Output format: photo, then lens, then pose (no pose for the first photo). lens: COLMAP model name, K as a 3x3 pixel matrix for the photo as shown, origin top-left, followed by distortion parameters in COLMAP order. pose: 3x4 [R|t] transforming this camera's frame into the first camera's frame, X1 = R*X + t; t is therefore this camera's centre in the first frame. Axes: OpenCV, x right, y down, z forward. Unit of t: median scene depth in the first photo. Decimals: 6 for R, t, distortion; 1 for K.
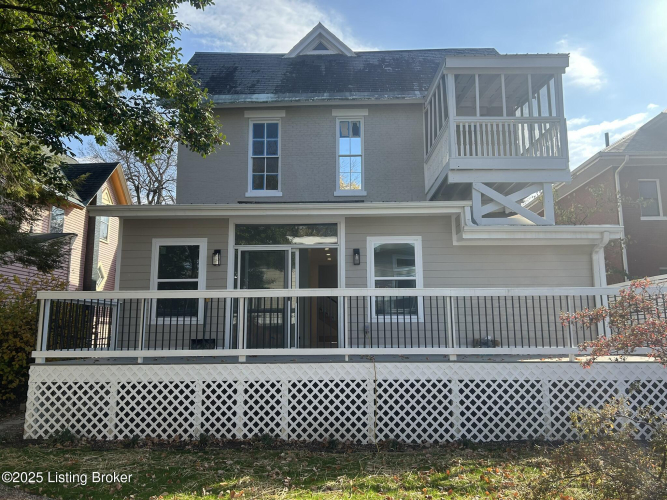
lens RADIAL K [[516.9, 0, 332.7], [0, 516.9, 249.1], [0, 0, 1]] dist [0.068981, -0.015327]
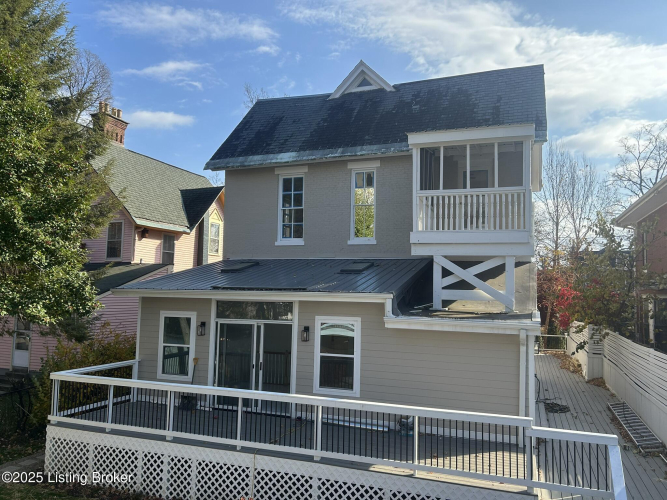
lens RADIAL K [[516.9, 0, 335.9], [0, 516.9, 252.2], [0, 0, 1]] dist [0.068981, -0.015327]
pose [[0.939932, 0.001822, -0.341358, 0.498541], [0.032009, 0.995110, 0.093448, -0.270137], [0.339859, -0.098761, 0.935276, -0.038284]]
